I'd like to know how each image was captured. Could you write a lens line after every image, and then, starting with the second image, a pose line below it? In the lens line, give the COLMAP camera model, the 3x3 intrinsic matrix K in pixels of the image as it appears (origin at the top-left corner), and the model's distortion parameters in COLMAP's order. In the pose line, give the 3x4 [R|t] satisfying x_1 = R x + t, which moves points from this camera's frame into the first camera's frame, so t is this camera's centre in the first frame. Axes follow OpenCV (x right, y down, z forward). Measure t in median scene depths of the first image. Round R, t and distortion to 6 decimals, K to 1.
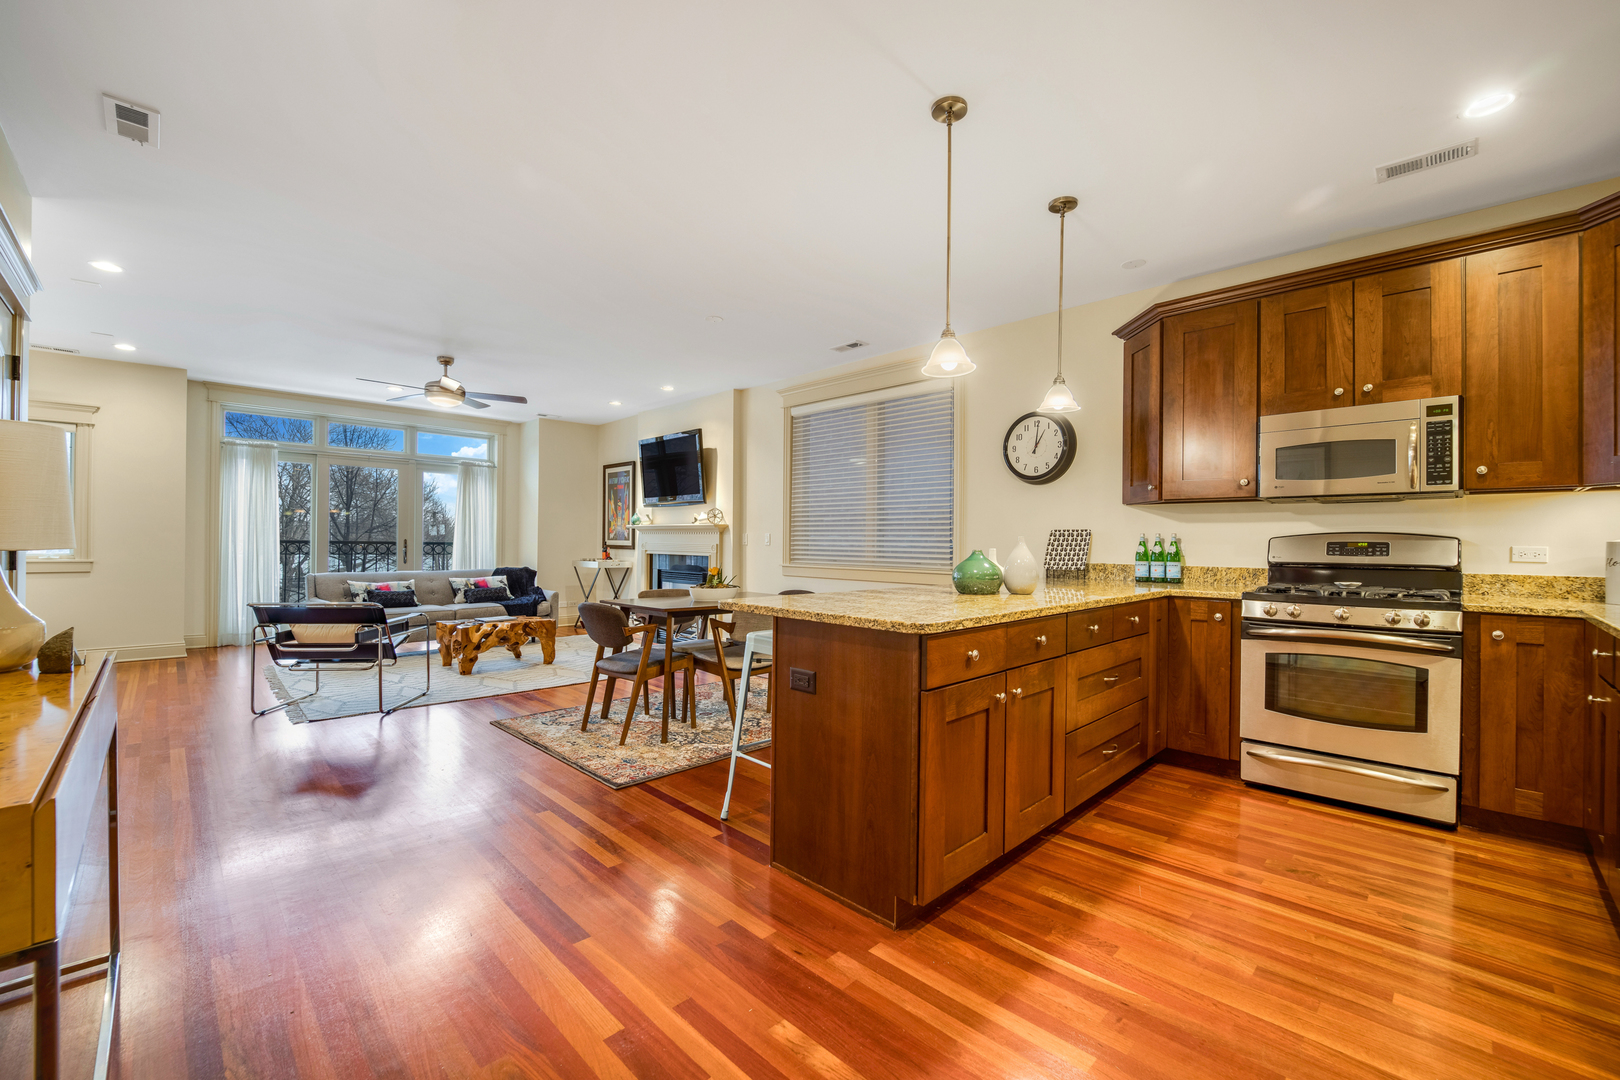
lens RADIAL K [[662.1, 0, 810.4], [0, 662.1, 542.4], [0, 0, 1]] dist [-0.021380, -0.000256]
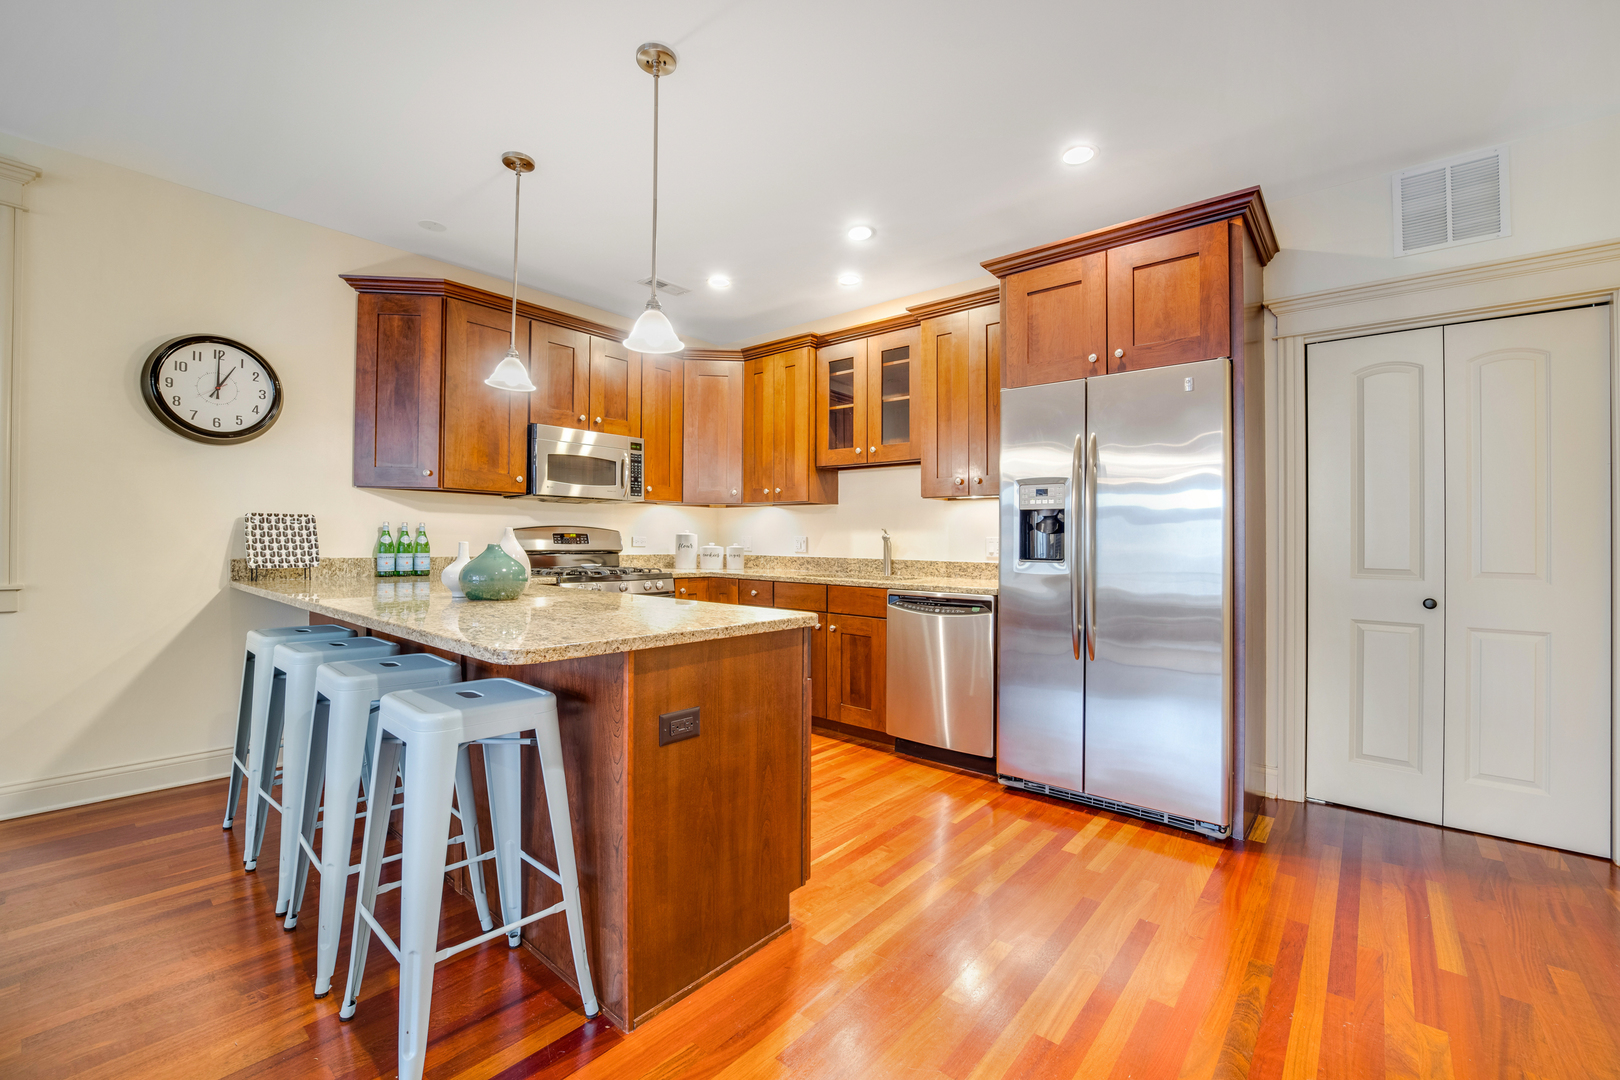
lens RADIAL K [[656.6, 0, 816.3], [0, 656.6, 534.8], [0, 0, 1]] dist [-0.026204, 0.003206]
pose [[-0.083286, -0.001431, 0.996525, -0.410058], [-0.011199, 0.999937, 0.000500, -0.003255], [-0.996463, -0.011118, -0.083297, 0.501178]]
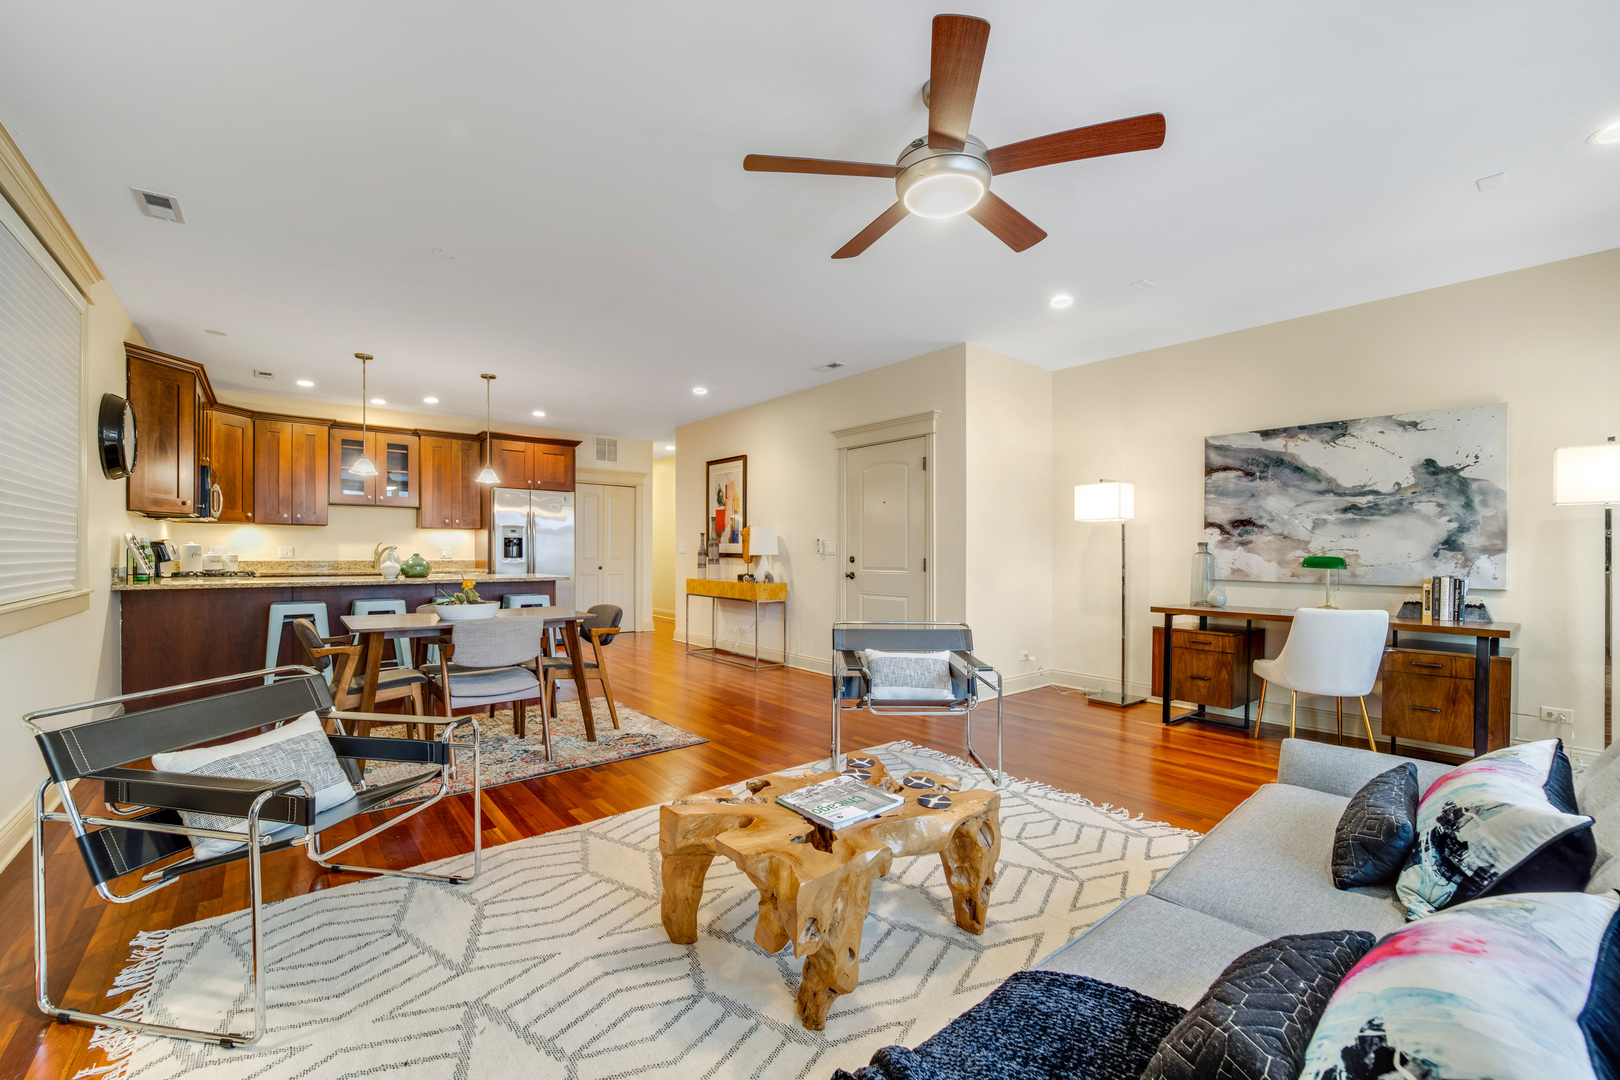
lens RADIAL K [[659.2, 0, 810.1], [0, 659.2, 543.8], [0, 0, 1]] dist [0.006471, -0.013886]
pose [[-0.995000, -0.012767, 0.099057, -0.745967], [-0.013826, 0.999854, -0.010007, -0.009258], [-0.098915, -0.011327, -0.995031, 2.008681]]
